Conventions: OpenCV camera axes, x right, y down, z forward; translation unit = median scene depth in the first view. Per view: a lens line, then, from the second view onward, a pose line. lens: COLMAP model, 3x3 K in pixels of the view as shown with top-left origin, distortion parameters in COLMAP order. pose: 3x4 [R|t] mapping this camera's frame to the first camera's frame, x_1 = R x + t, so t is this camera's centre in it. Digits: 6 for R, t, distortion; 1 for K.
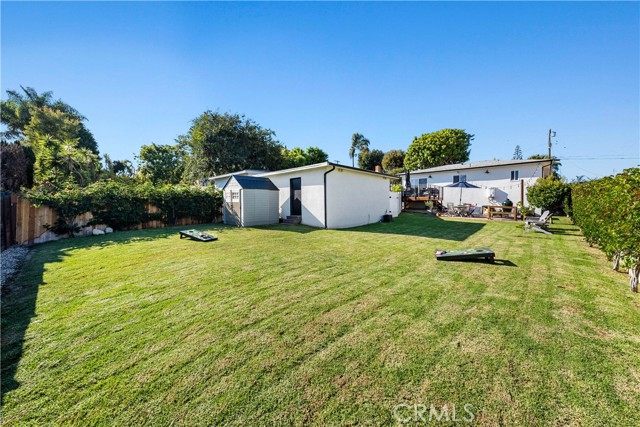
lens RADIAL K [[237.2, 0, 320.9], [0, 237.2, 214.7], [0, 0, 1]] dist [0.000479, 0.000268]
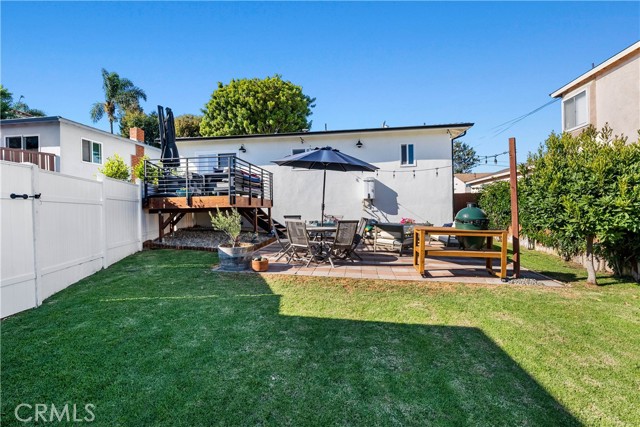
lens RADIAL K [[292.0, 0, 319.5], [0, 292.0, 211.4], [0, 0, 1]] dist [0.000527, 0.000053]
pose [[0.806996, -0.015106, 0.590364, 0.226979], [0.038985, 0.998855, -0.027732, -0.029106], [-0.589269, 0.045395, 0.806661, 0.440111]]
